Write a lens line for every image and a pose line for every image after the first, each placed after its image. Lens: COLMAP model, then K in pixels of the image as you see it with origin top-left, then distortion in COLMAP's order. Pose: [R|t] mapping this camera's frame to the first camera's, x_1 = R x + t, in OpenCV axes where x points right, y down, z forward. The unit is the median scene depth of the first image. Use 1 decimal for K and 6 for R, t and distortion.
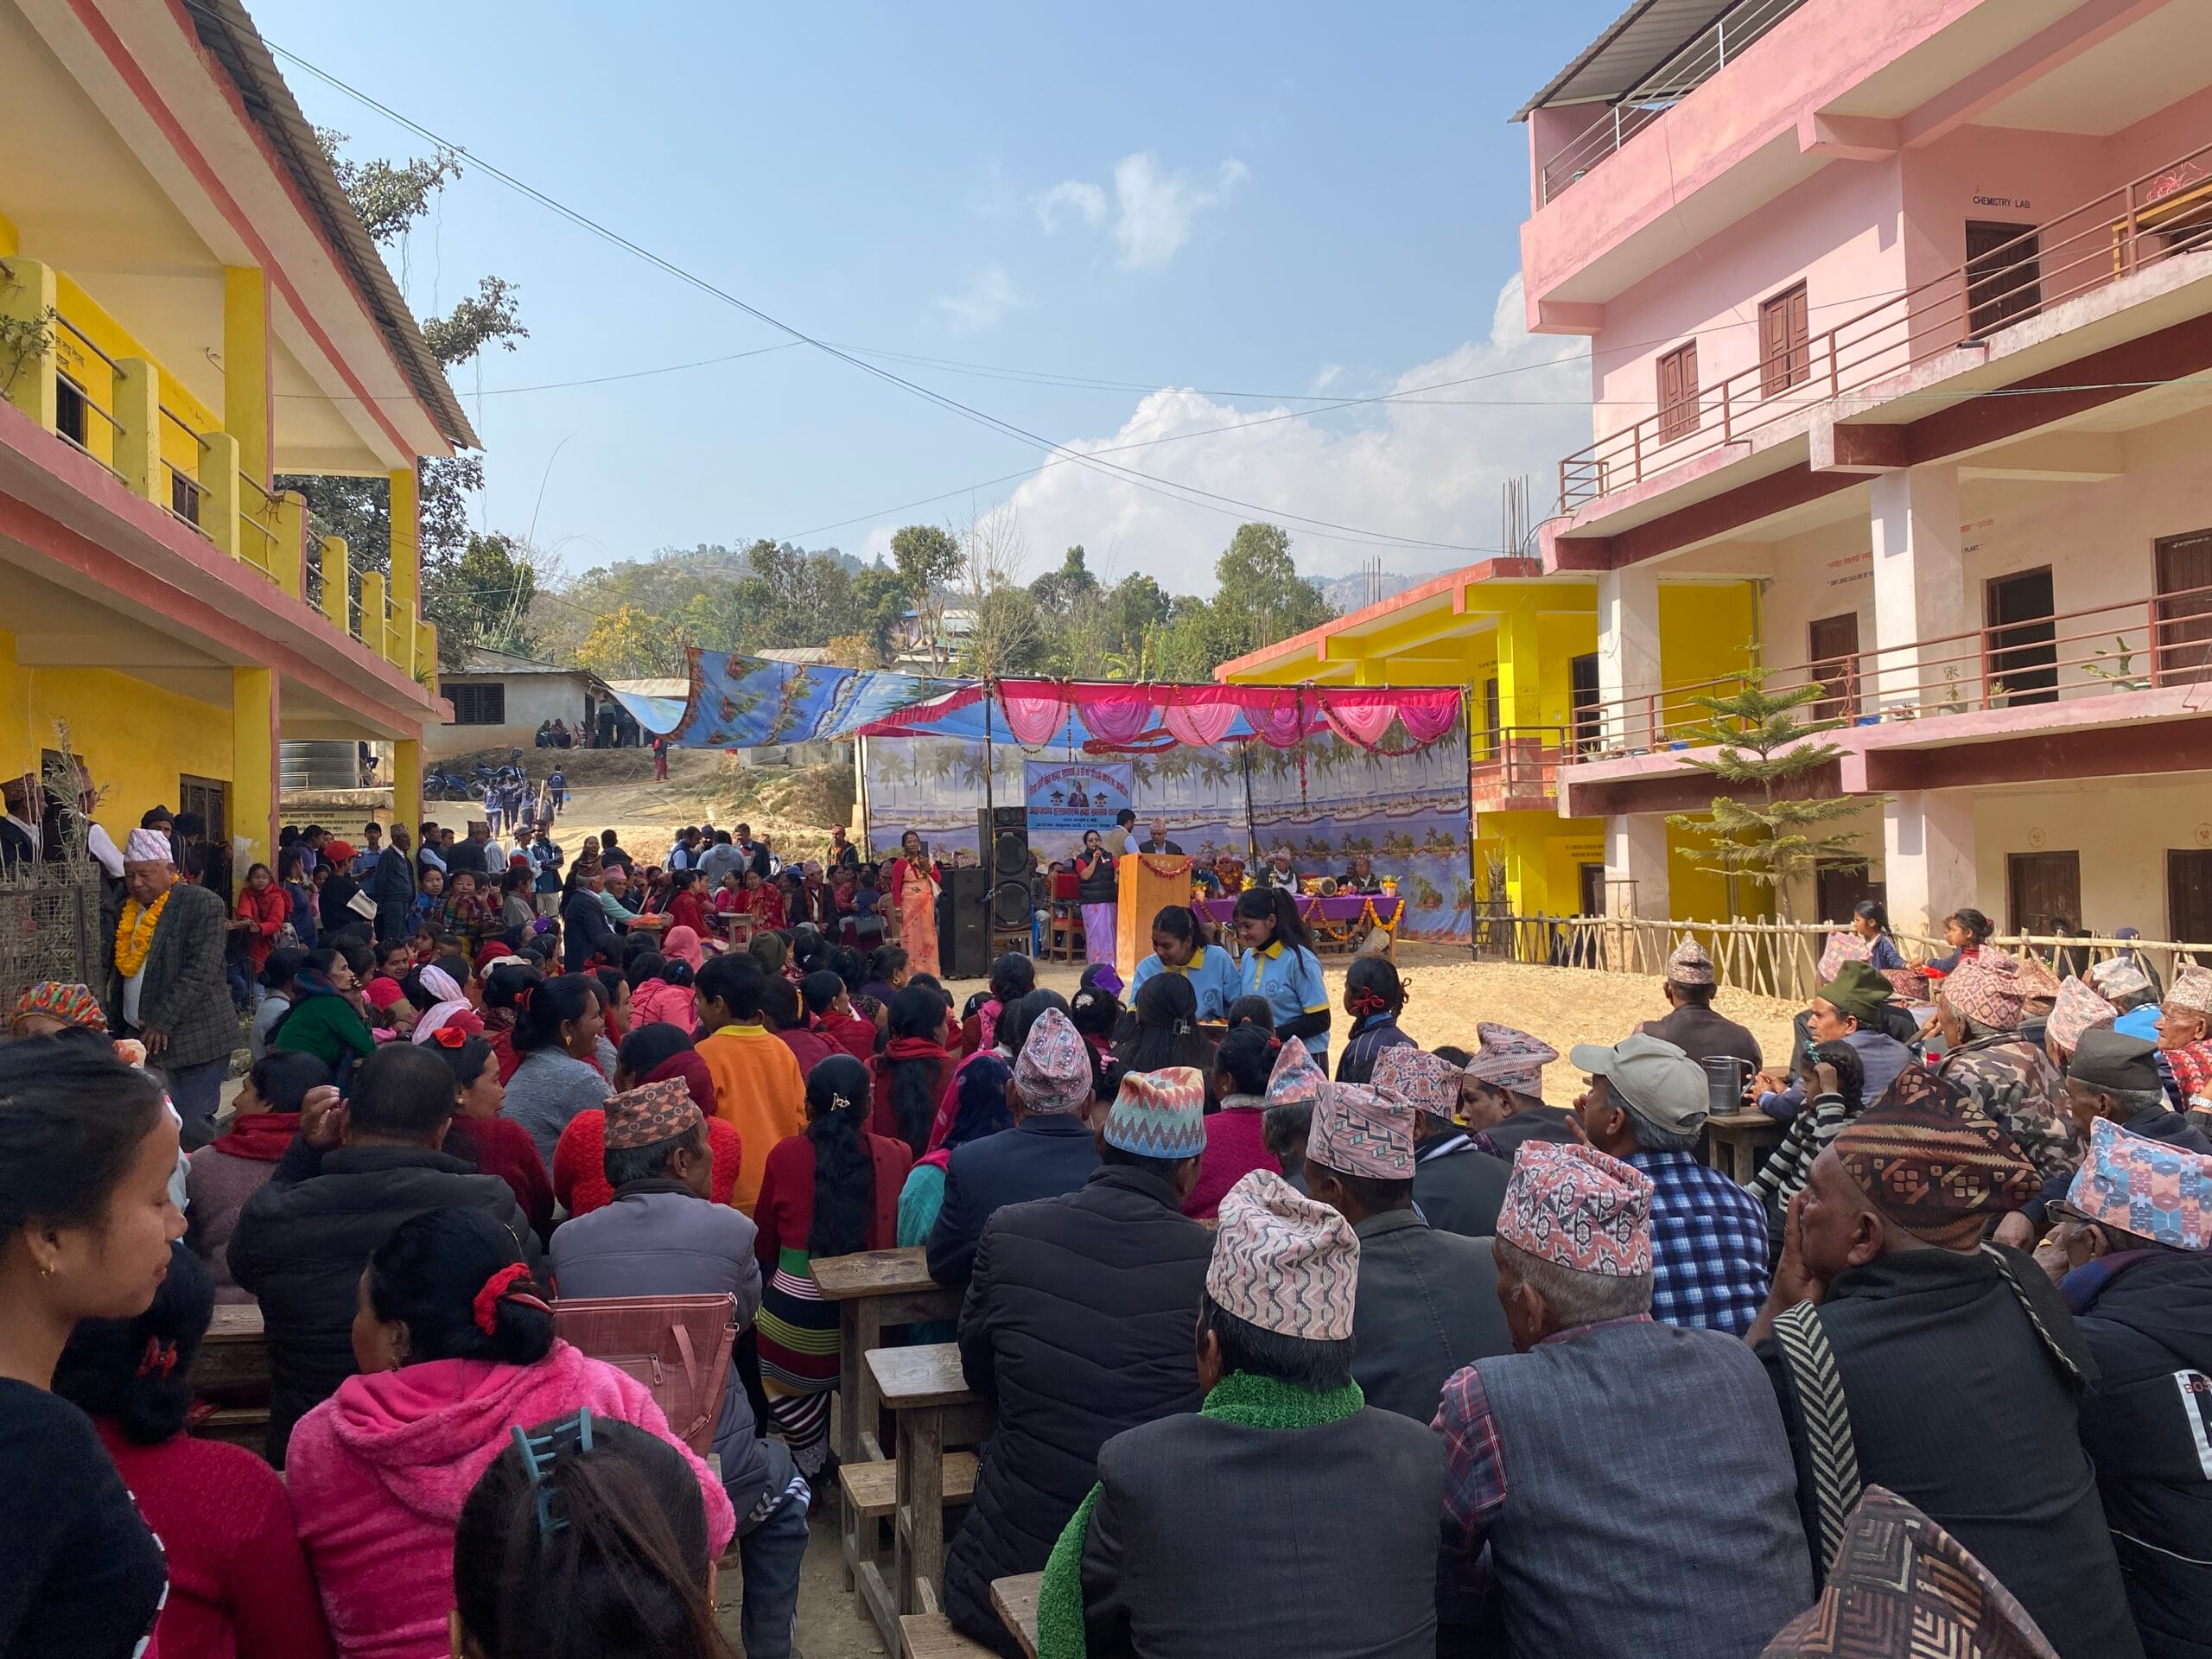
lens RADIAL K [[1679.0, 0, 1106.0], [0, 1679.0, 829.5], [0, 0, 1]] dist [0.011667, -0.008001]
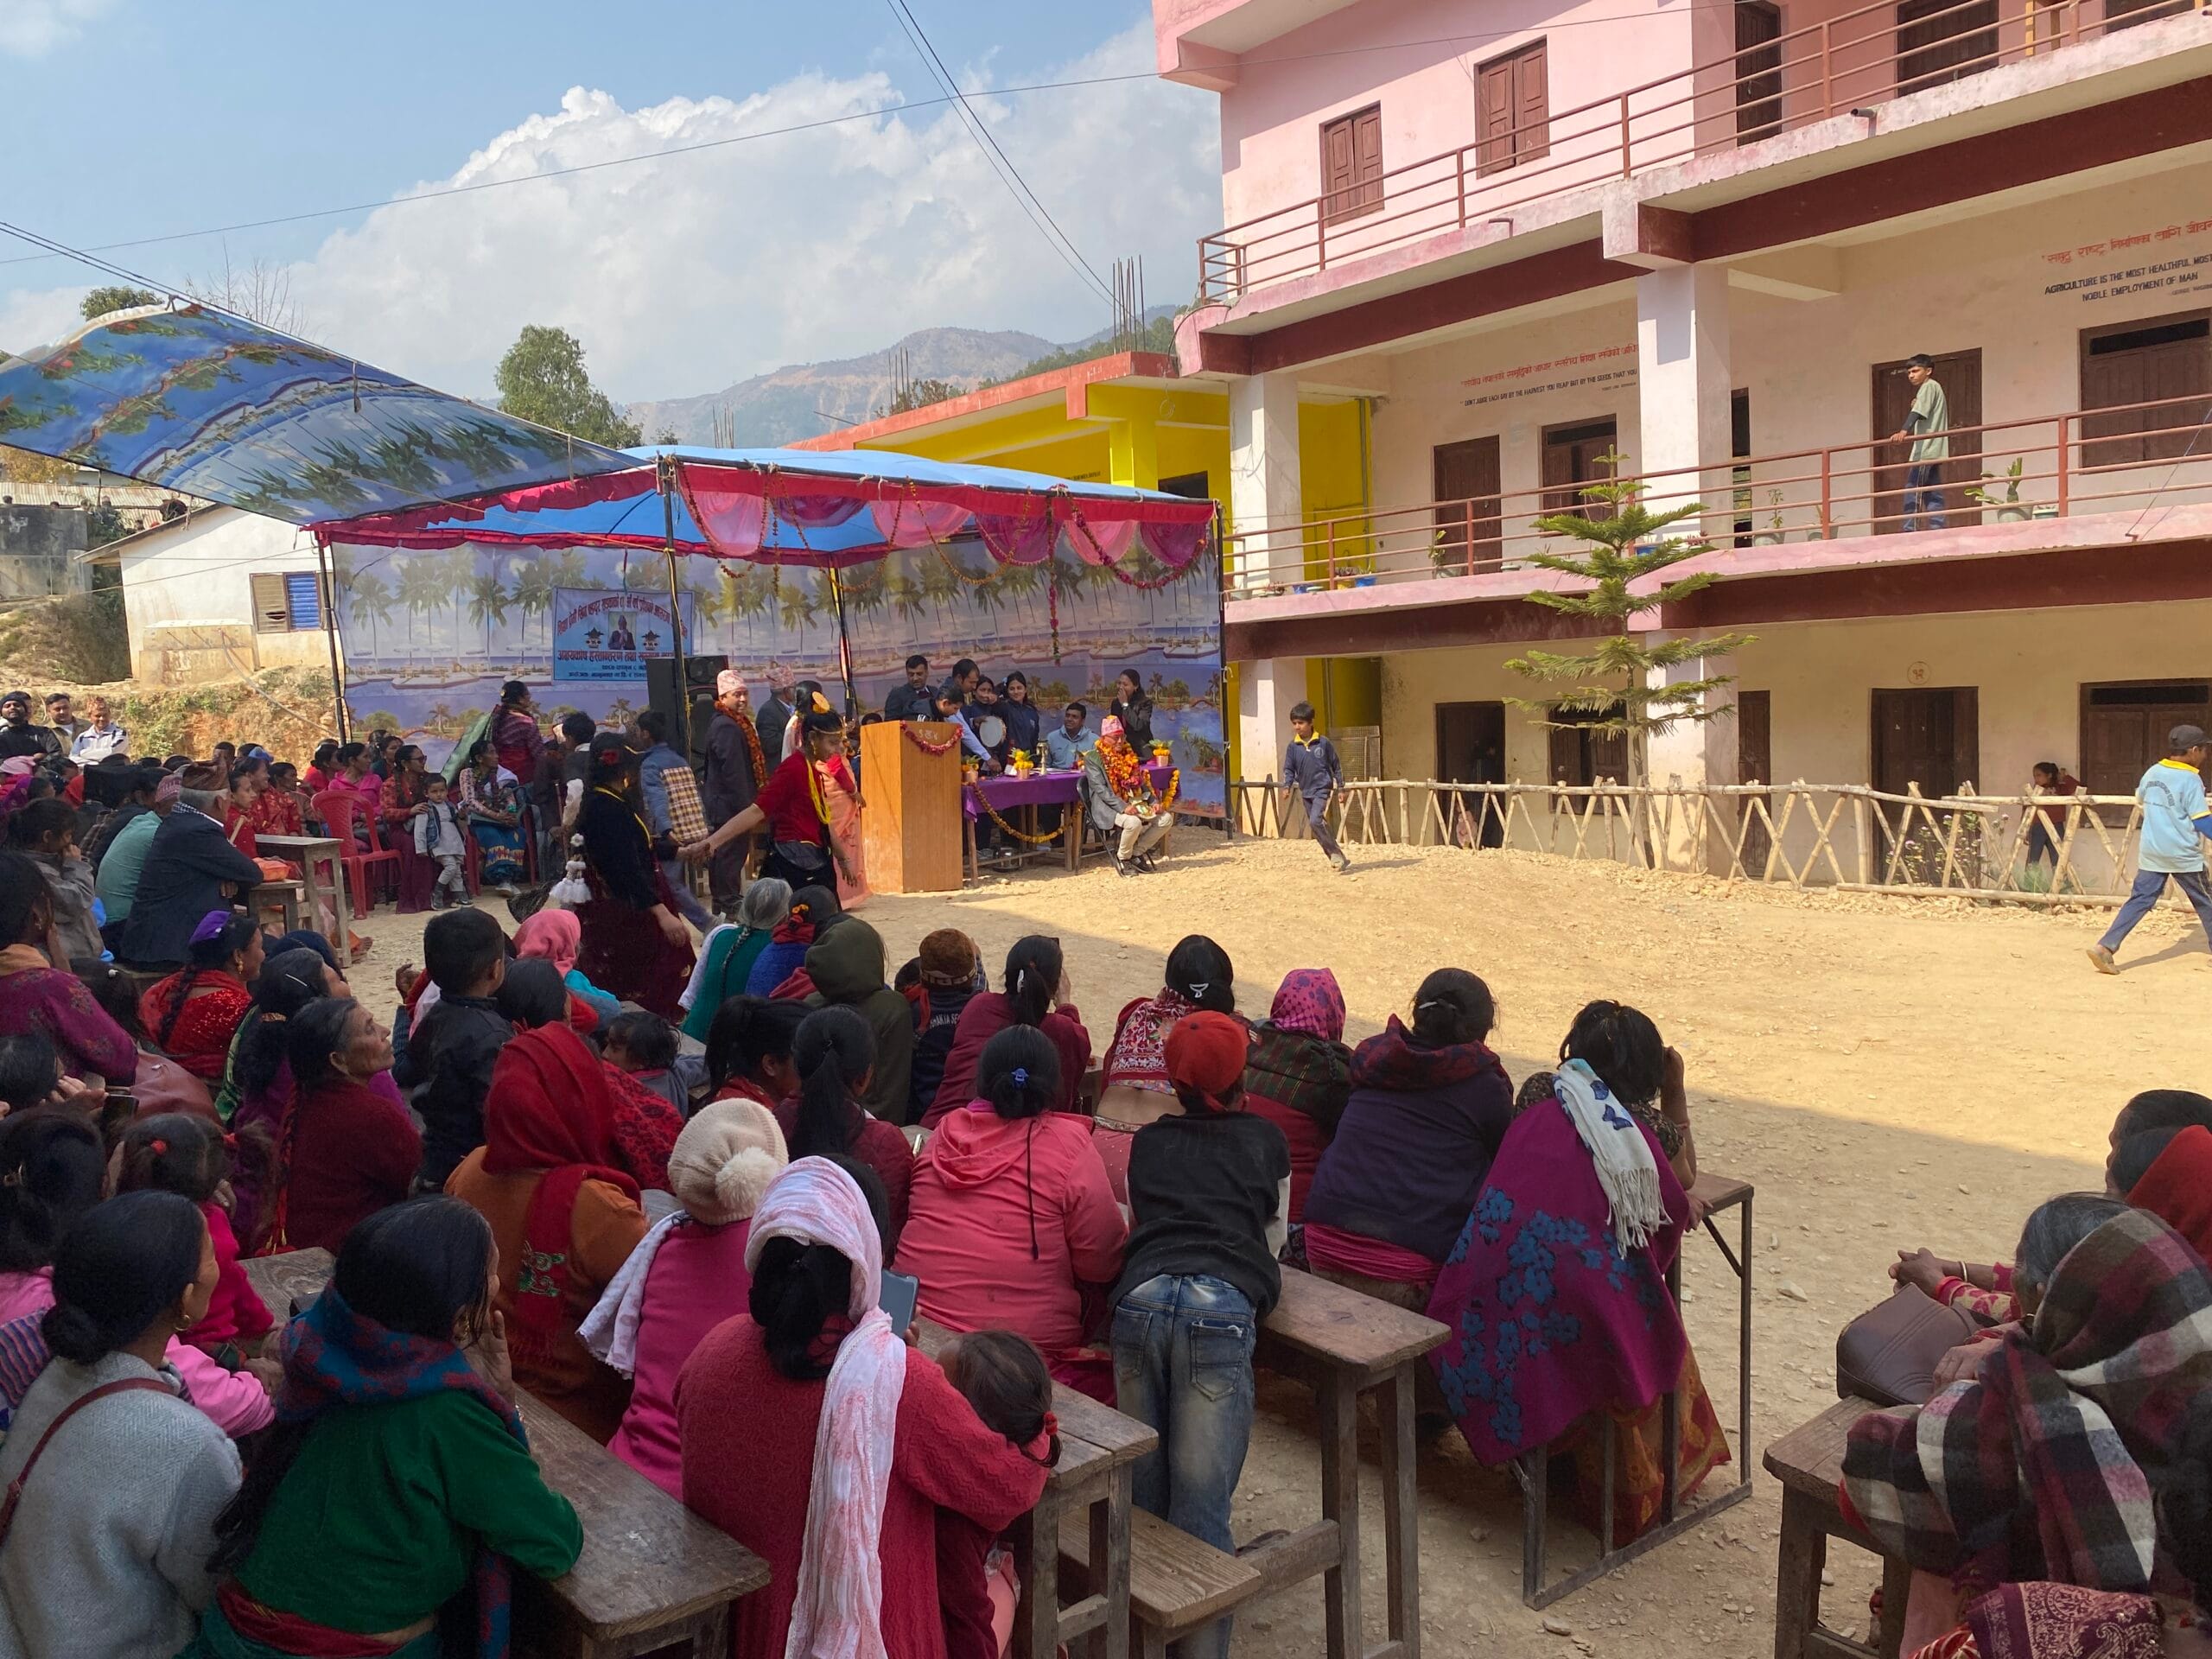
lens RADIAL K [[1679.0, 0, 1106.0], [0, 1679.0, 829.5], [0, 0, 1]] dist [0.011667, -0.008001]
pose [[0.896931, -0.044757, 0.439900, -0.160182], [0.006420, 0.996077, 0.088255, 0.001201], [-0.442124, -0.076334, 0.893700, 0.249327]]
